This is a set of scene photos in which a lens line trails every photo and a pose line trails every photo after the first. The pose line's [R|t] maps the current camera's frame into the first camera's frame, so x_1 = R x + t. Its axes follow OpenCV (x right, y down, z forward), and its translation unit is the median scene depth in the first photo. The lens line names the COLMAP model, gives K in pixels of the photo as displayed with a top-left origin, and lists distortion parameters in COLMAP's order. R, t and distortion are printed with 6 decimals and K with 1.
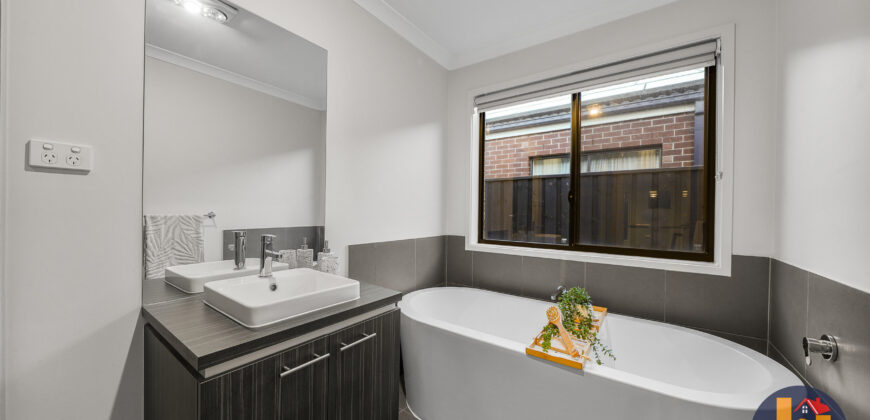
lens RADIAL K [[301.5, 0, 420.7], [0, 301.5, 208.6], [0, 0, 1]] dist [-0.017151, 0.000068]
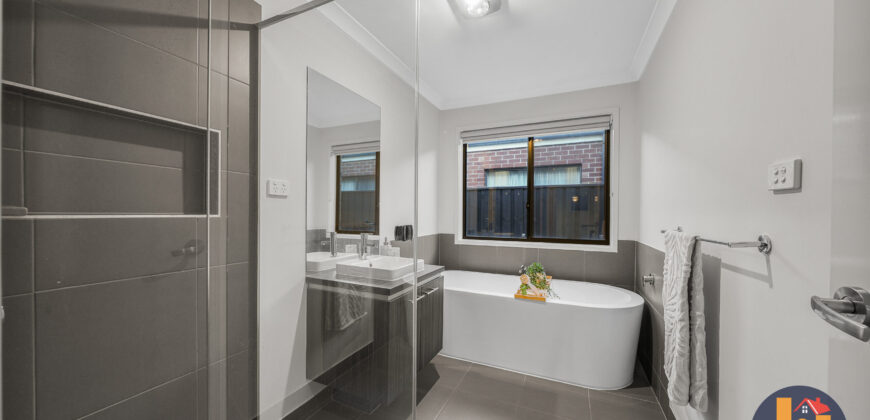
lens RADIAL K [[295.0, 0, 435.0], [0, 295.0, 210.0], [0, 0, 1]] dist [-0.000055, 0.000006]
pose [[0.976177, -0.005030, 0.216916, -0.221299], [0.005952, 0.999976, -0.003597, -0.012595], [-0.216892, 0.004803, 0.976184, -0.273487]]
